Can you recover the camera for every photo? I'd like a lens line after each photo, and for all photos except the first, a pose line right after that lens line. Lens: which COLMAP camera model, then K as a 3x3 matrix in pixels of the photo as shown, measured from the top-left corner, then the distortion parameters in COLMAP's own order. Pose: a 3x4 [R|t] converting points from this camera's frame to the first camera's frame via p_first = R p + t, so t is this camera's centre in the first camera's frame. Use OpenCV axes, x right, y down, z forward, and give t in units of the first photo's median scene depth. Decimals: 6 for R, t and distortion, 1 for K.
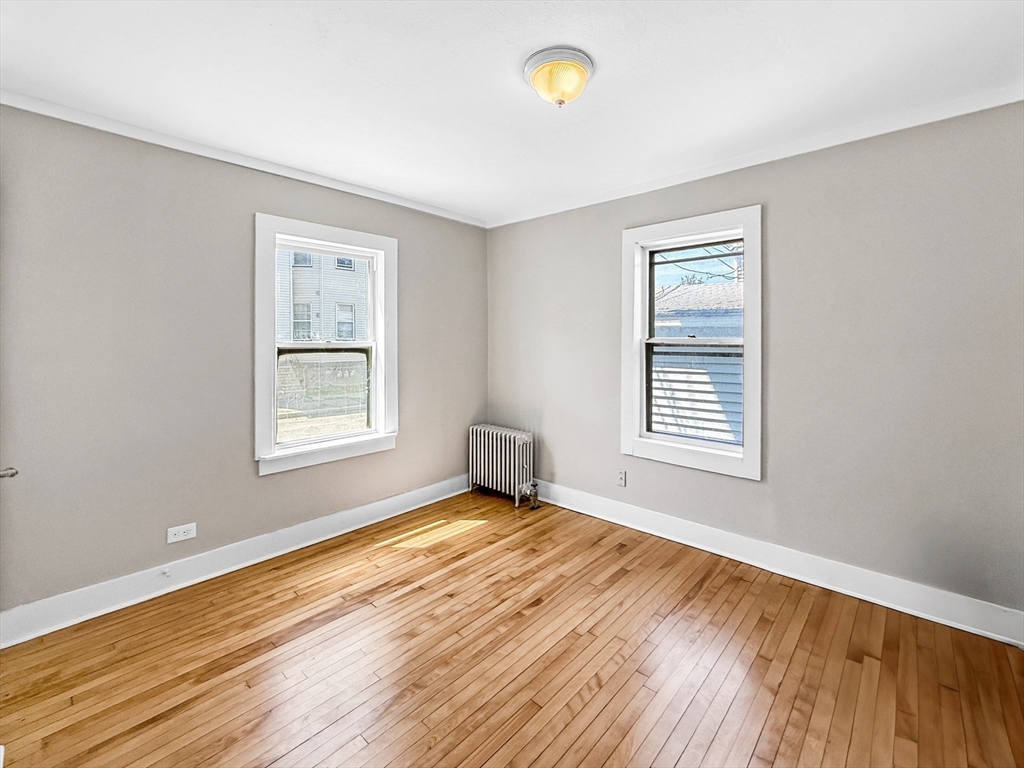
lens RADIAL K [[426.7, 0, 534.6], [0, 426.7, 343.8], [0, 0, 1]] dist [0.000241, 0.000257]
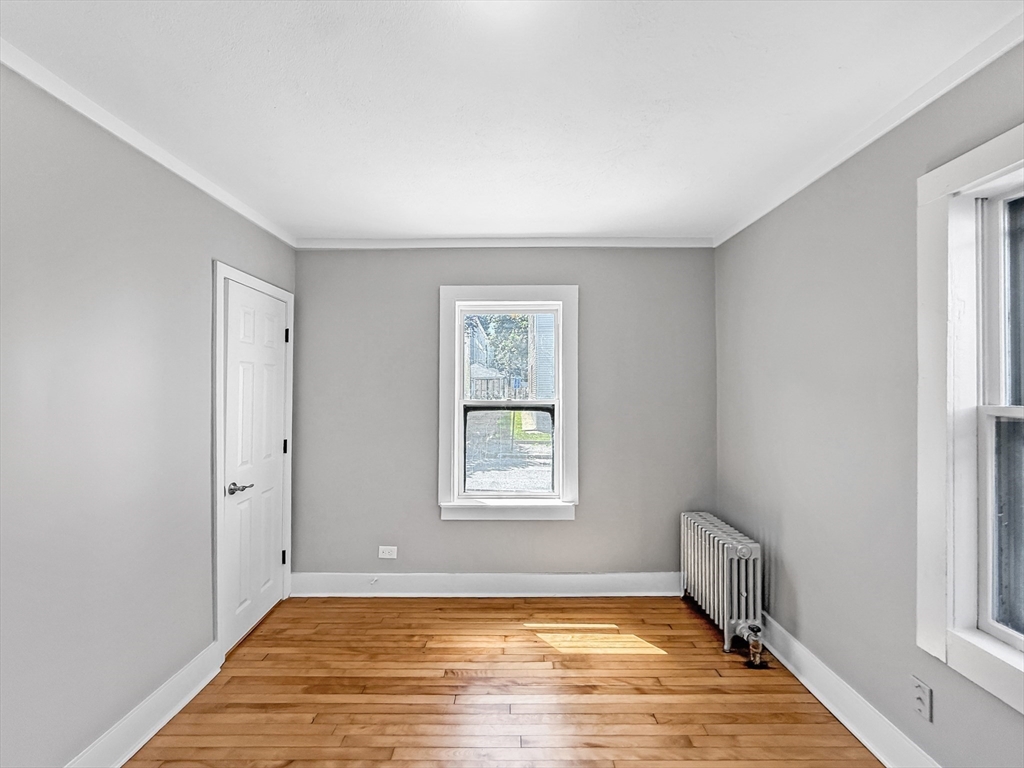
lens RADIAL K [[409.7, 0, 510.3], [0, 409.7, 386.2], [0, 0, 1]] dist [-0.000542, -0.000091]
pose [[0.666579, -0.007491, -0.745396, 0.243920], [-0.006201, 0.999859, -0.015594, -0.021623], [0.745408, 0.015017, 0.666439, 0.357523]]
